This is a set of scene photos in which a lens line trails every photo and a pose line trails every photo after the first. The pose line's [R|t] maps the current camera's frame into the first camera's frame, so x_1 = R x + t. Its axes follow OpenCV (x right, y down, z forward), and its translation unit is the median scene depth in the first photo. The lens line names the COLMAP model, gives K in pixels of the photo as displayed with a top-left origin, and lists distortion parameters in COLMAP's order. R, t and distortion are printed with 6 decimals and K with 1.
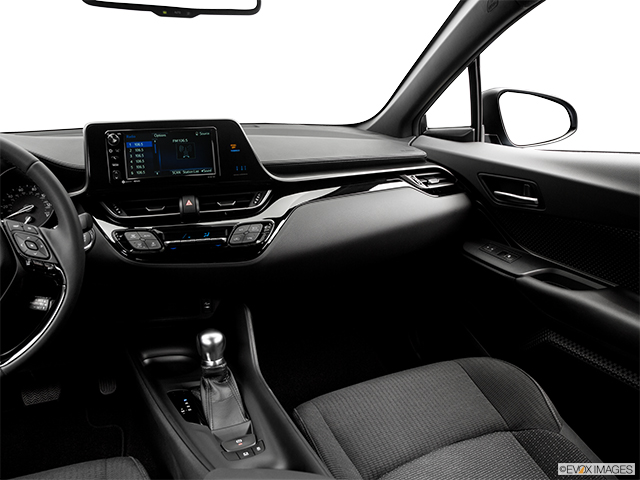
lens RADIAL K [[486.8, 0, 320.0], [0, 486.8, 240.0], [0, 0, 1]] dist [-0.129997, 0.070754]
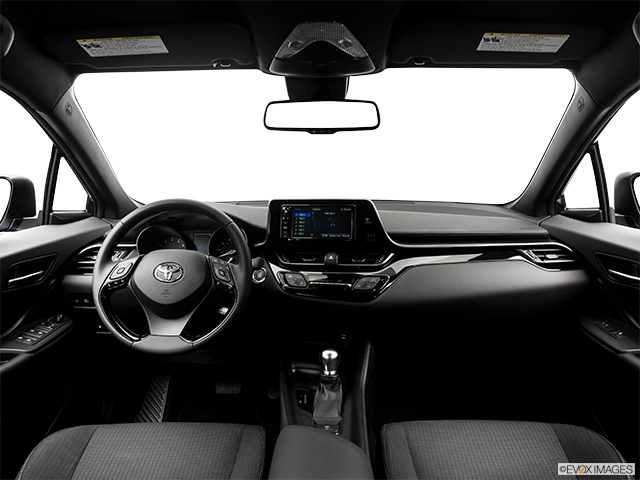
lens RADIAL K [[473.7, 0, 320.0], [0, 473.7, 240.0], [0, 0, 1]] dist [-0.007530, 0.000086]
pose [[0.896116, 0.058568, -0.439938, 0.315363], [-0.118676, 0.986780, -0.110364, 0.030692], [0.427659, 0.151110, 0.891221, -0.266472]]
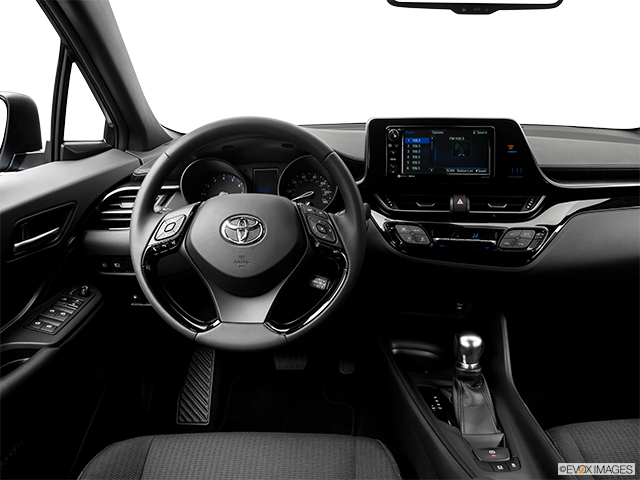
lens RADIAL K [[486.8, 0, 320.0], [0, 486.8, 240.0], [0, 0, 1]] dist [-0.129997, 0.070754]
pose [[0.895603, 0.109603, -0.431140, -0.096678], [-0.108133, 0.993742, 0.028002, 0.004831], [0.431511, 0.021542, 0.901850, -0.017070]]
